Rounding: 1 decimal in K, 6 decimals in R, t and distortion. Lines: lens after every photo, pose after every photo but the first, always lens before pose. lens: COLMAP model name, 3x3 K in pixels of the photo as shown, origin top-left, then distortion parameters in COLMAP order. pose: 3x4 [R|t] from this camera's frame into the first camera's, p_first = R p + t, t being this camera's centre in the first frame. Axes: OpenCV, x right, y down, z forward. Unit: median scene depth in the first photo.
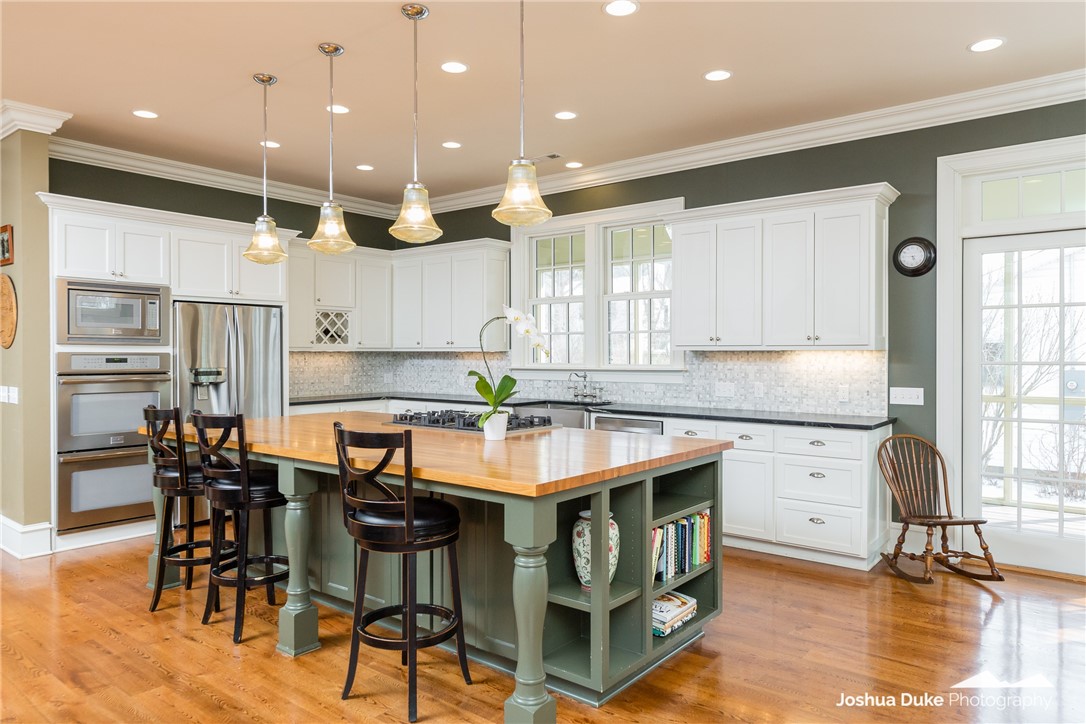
lens RADIAL K [[710.3, 0, 548.6], [0, 710.3, 357.2], [0, 0, 1]] dist [0.001443, -0.001376]
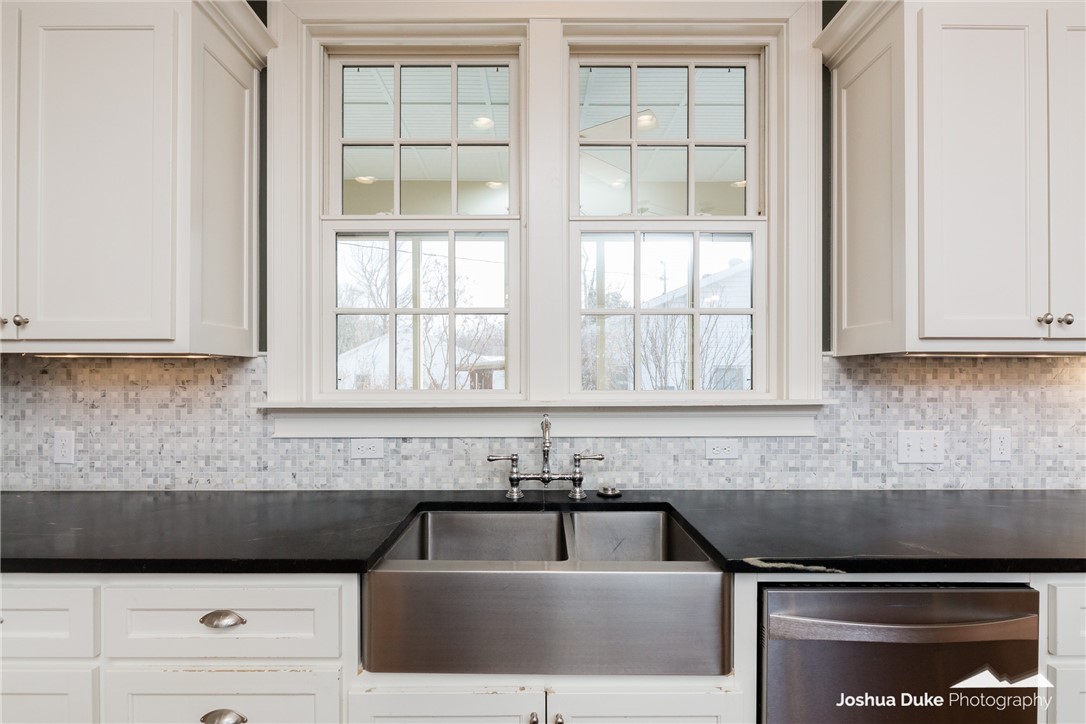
lens RADIAL K [[496.2, 0, 544.3], [0, 496.2, 366.8], [0, 0, 1]] dist [-0.005105, -0.000200]
pose [[0.783551, 0.004443, 0.621311, -0.117029], [0.003956, 0.999918, -0.012139, -0.000319], [-0.621314, 0.011970, 0.783470, 0.879596]]
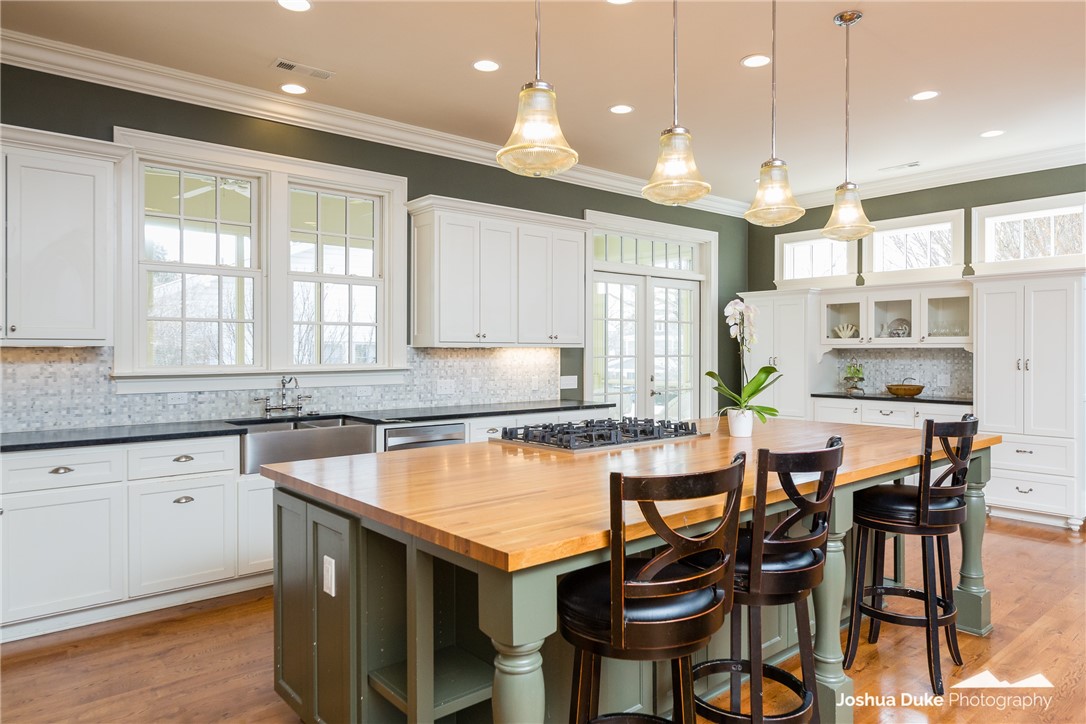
lens RADIAL K [[710.3, 0, 544.8], [0, 710.3, 354.9], [0, 0, 1]] dist [0.001443, -0.001376]
pose [[0.193746, -0.005595, 0.981036, -0.668578], [0.006577, 0.999969, 0.004404, -0.002087], [-0.981030, 0.005600, 0.193776, 0.655828]]
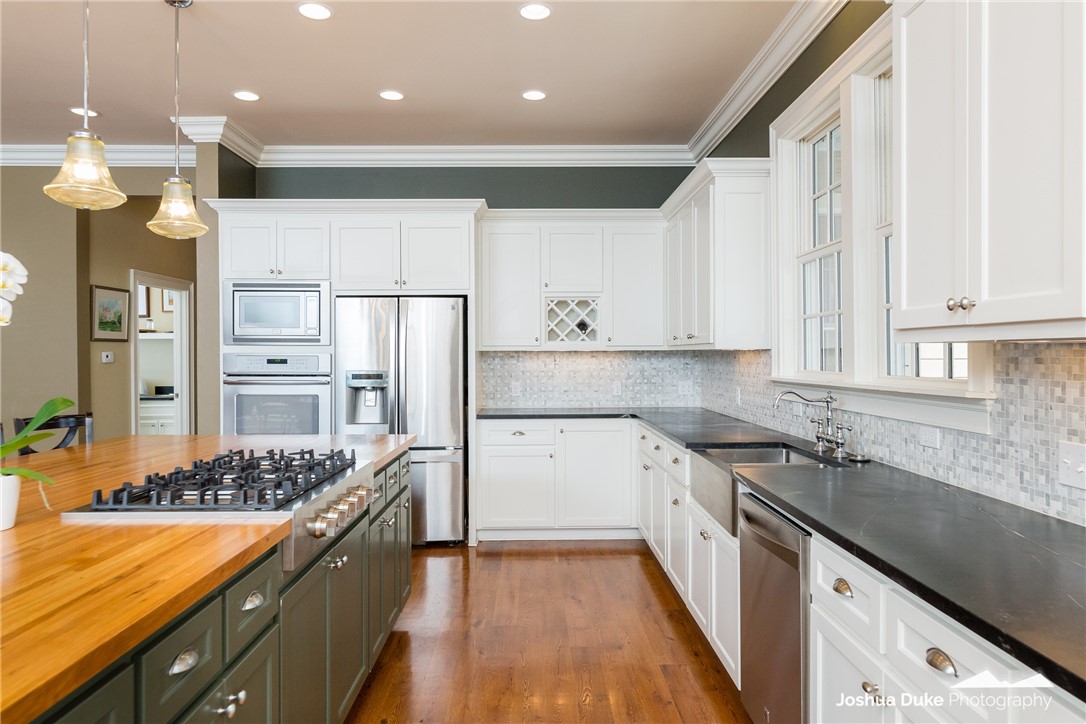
lens RADIAL K [[710.3, 0, 540.1], [0, 710.3, 358.7], [0, 0, 1]] dist [0.001443, -0.001376]
pose [[0.627649, 0.003322, -0.778490, 0.331204], [-0.002267, 0.999994, 0.002440, -0.001847], [0.778493, 0.000234, 0.627653, 0.600376]]
